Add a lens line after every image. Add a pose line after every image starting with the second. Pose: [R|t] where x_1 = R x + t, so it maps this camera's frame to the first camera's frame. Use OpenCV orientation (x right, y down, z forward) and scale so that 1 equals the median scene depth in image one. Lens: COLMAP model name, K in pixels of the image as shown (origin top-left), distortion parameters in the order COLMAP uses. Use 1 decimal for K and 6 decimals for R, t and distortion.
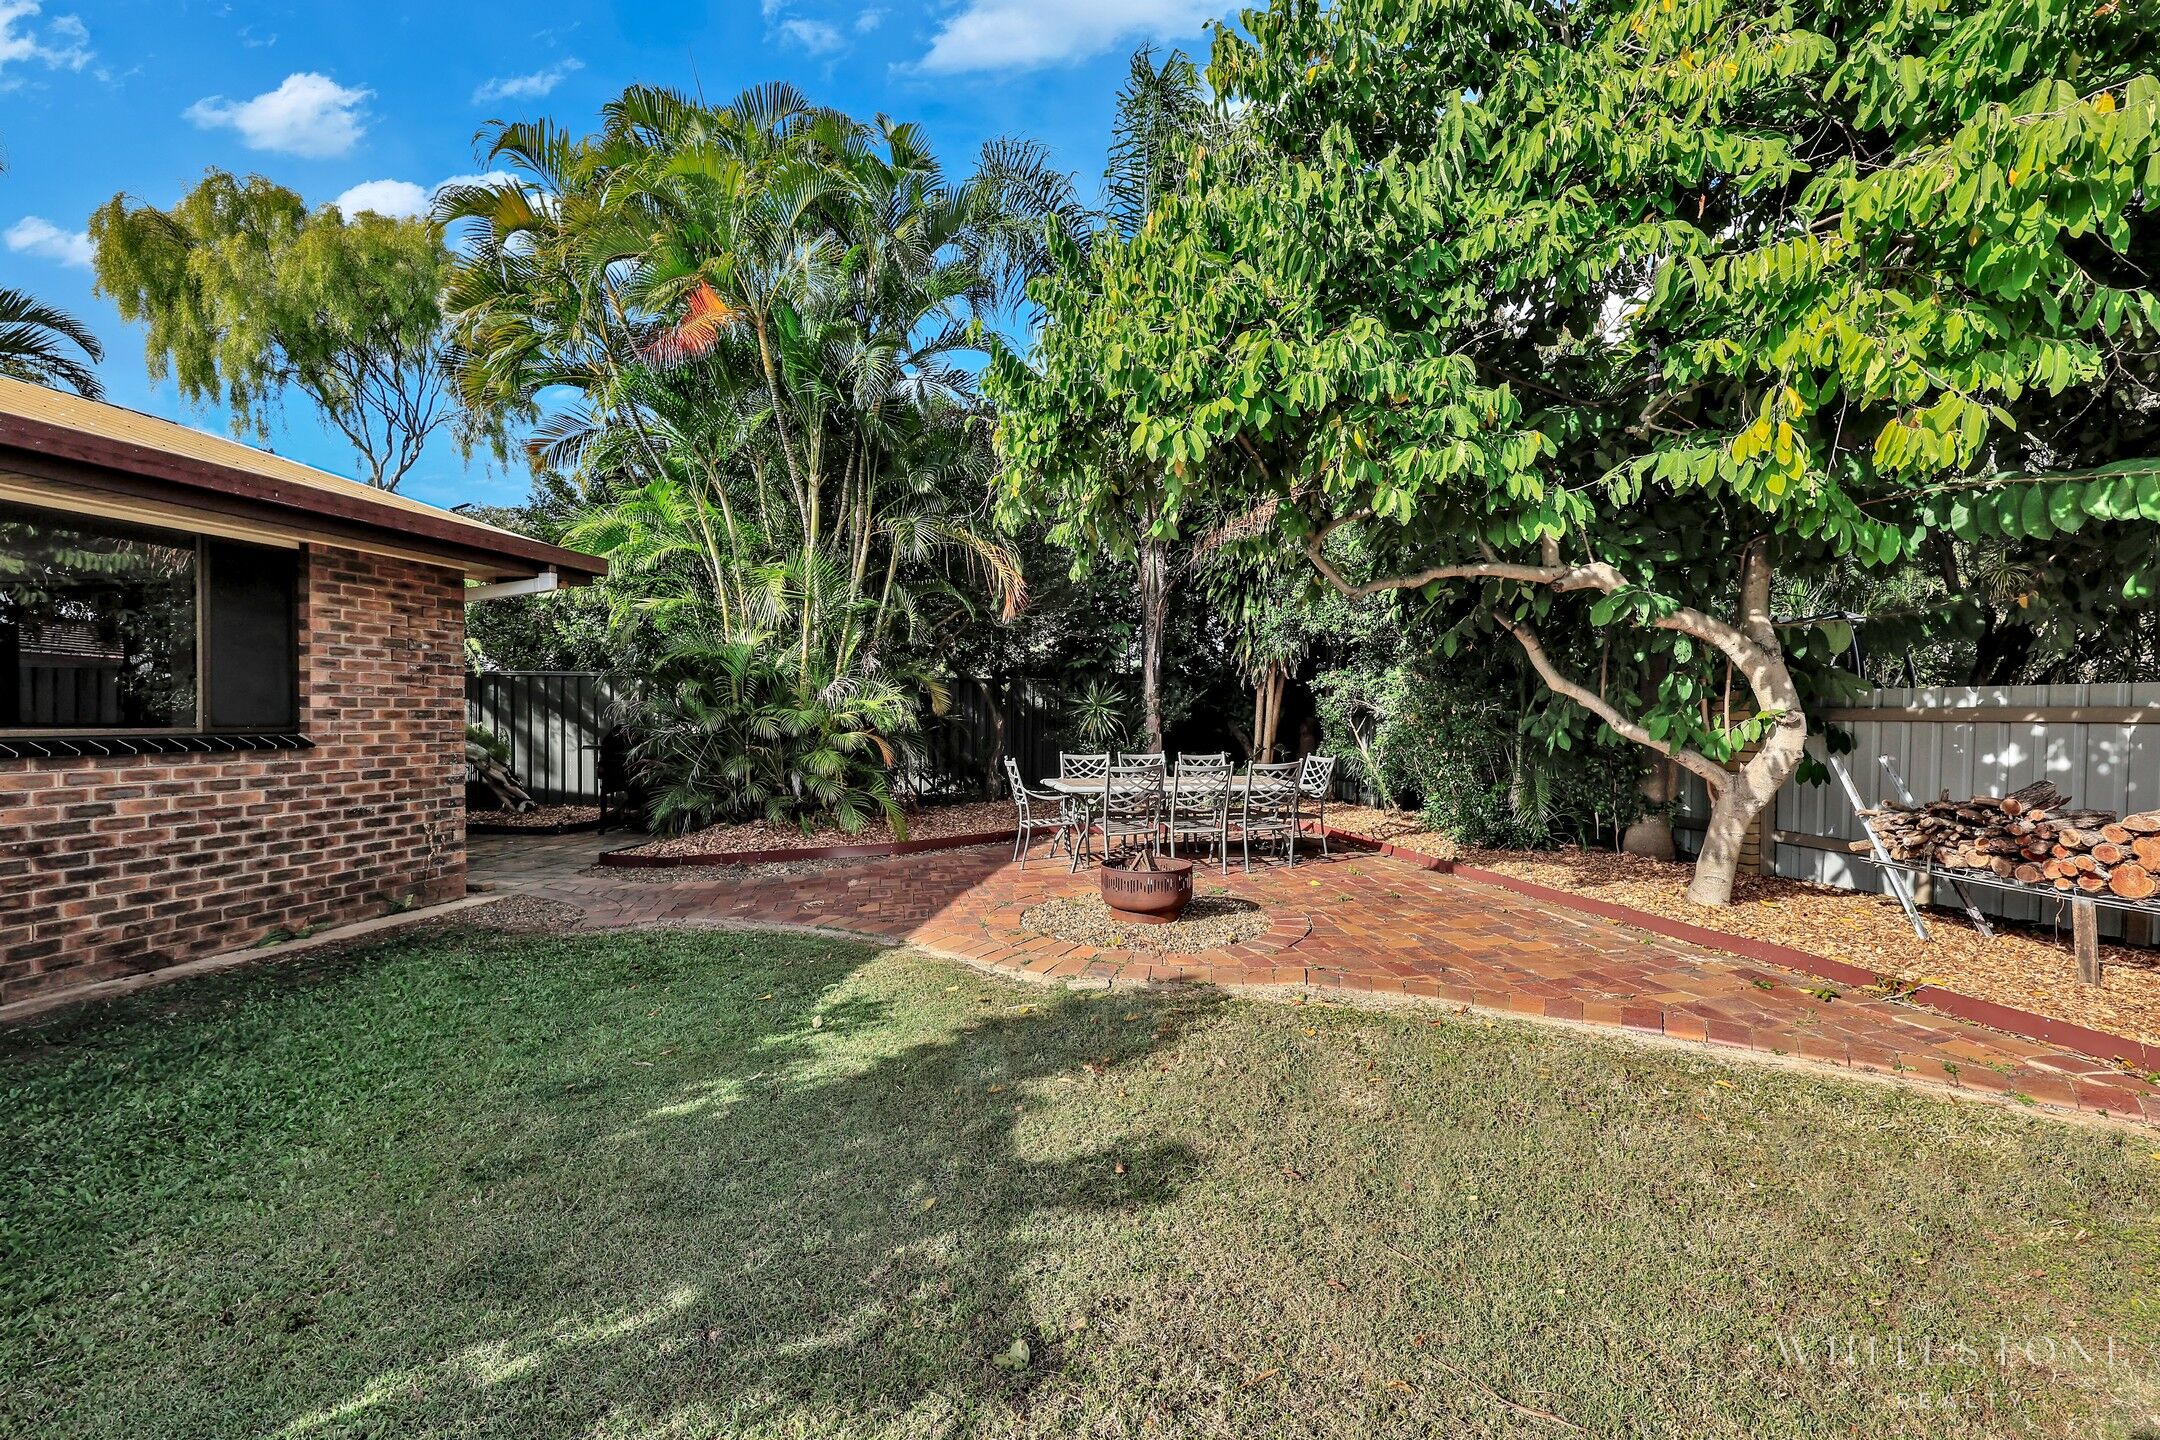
lens RADIAL K [[875.9, 0, 1095.6], [0, 875.9, 729.1], [0, 0, 1]] dist [0.000530, 0.000266]
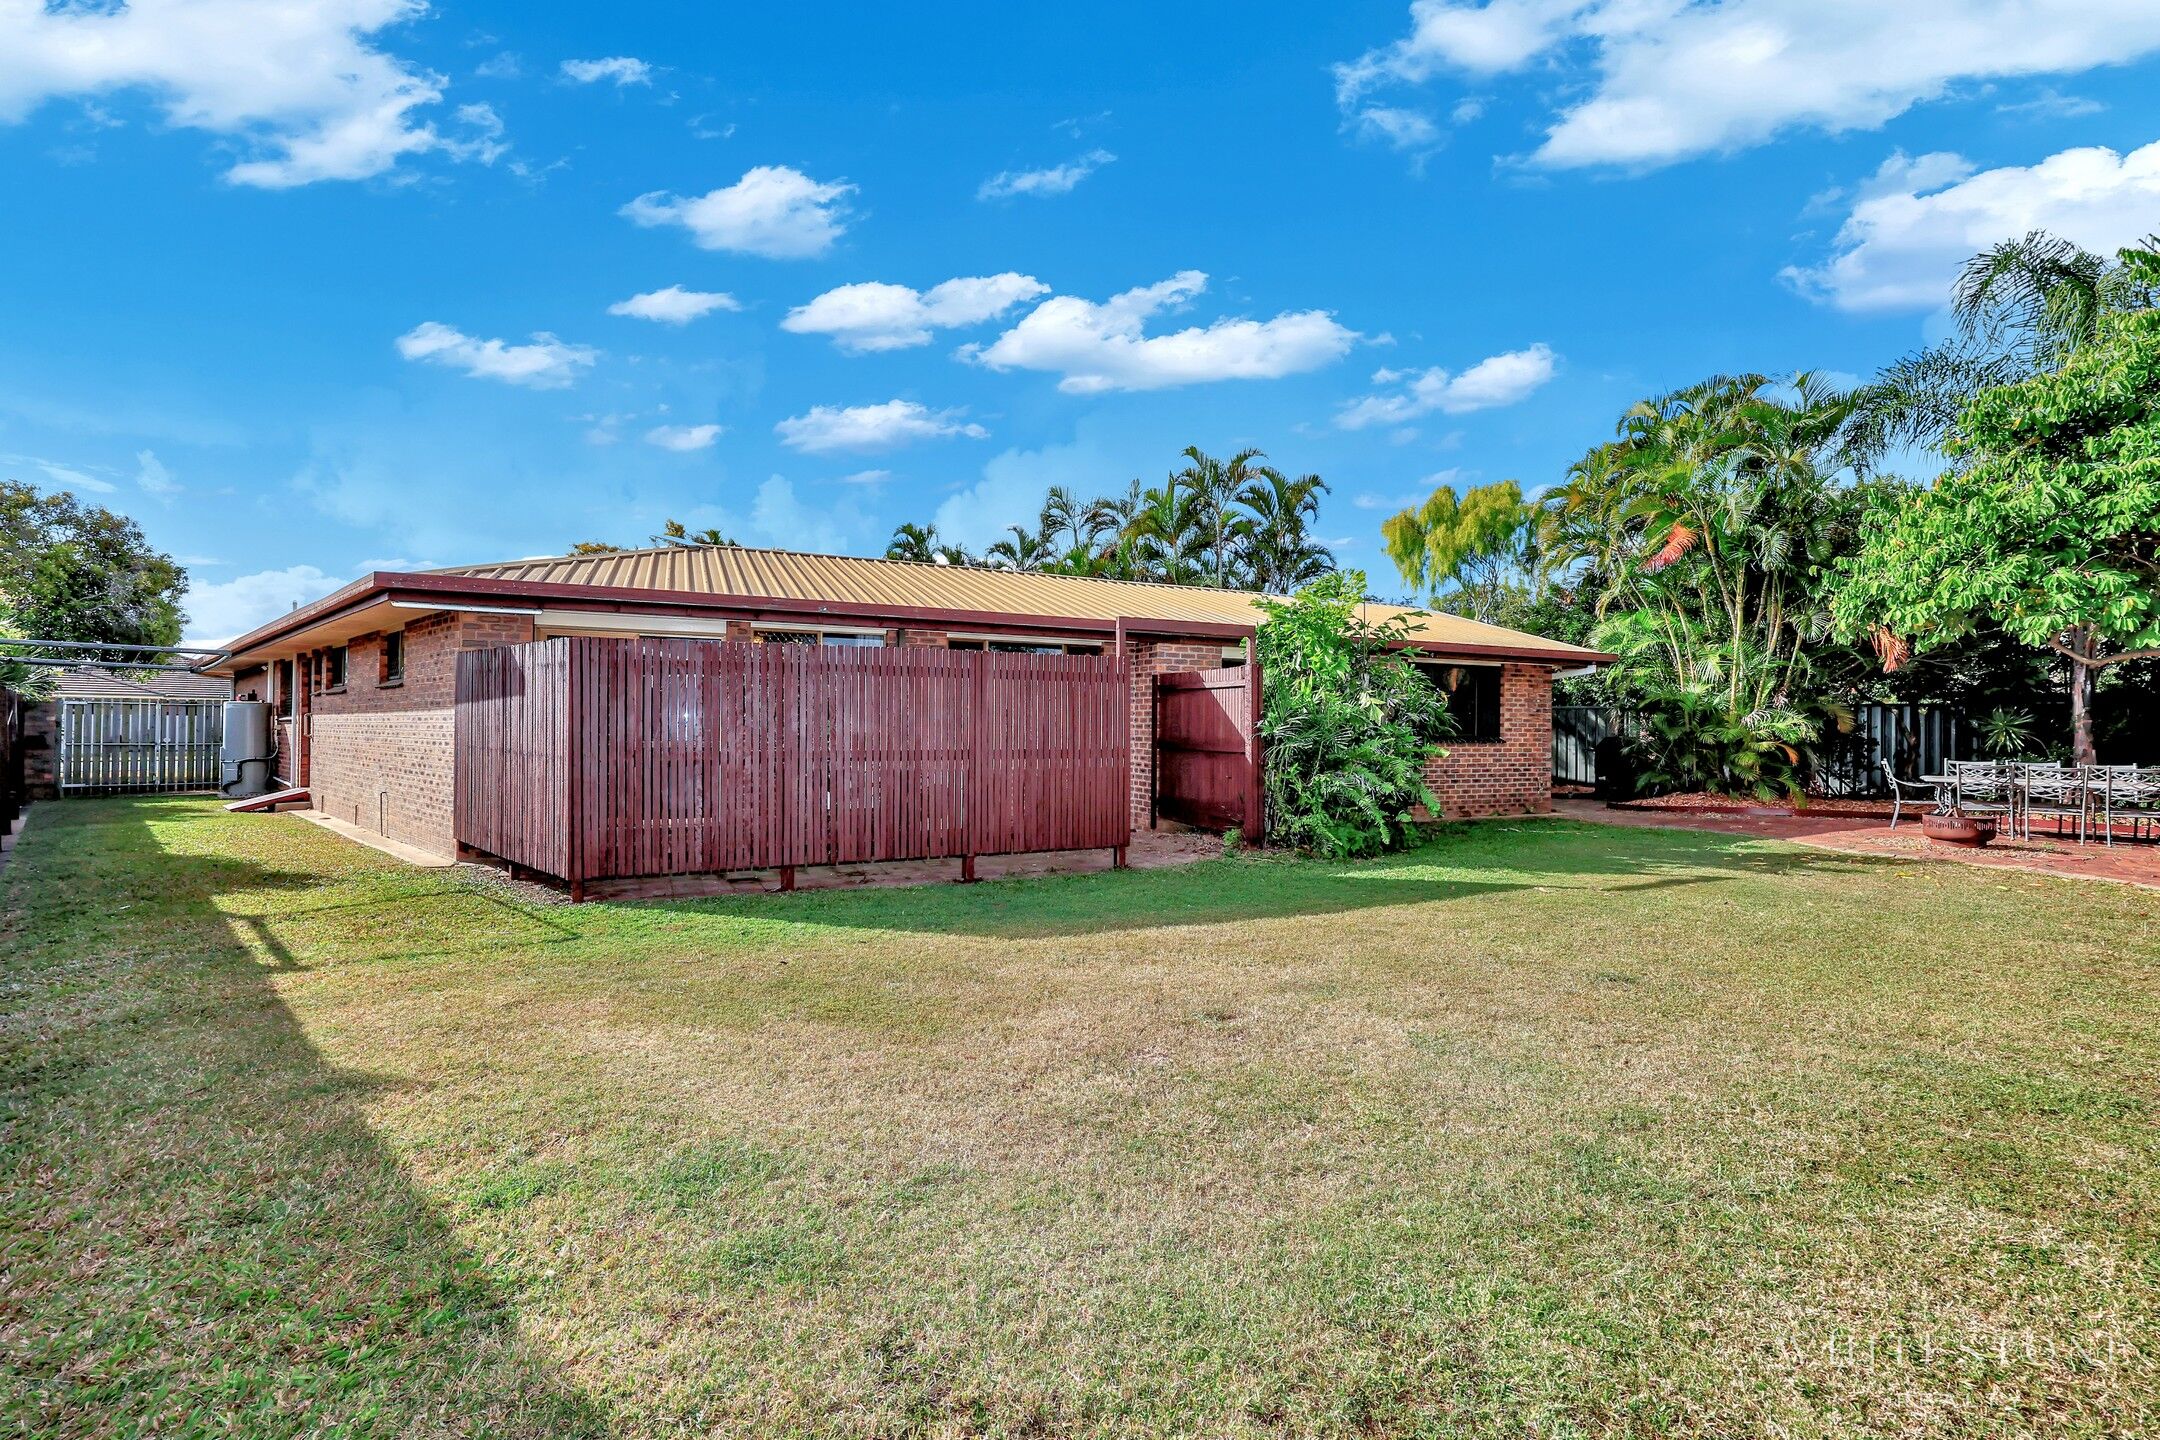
lens RADIAL K [[875.9, 0, 1077.1], [0, 875.9, 725.4], [0, 0, 1]] dist [0.000530, 0.000266]
pose [[0.564068, -0.002793, -0.825723, 0.370155], [-0.020604, 0.999635, -0.017456, 0.028530], [0.825471, 0.026859, 0.563805, -1.055762]]
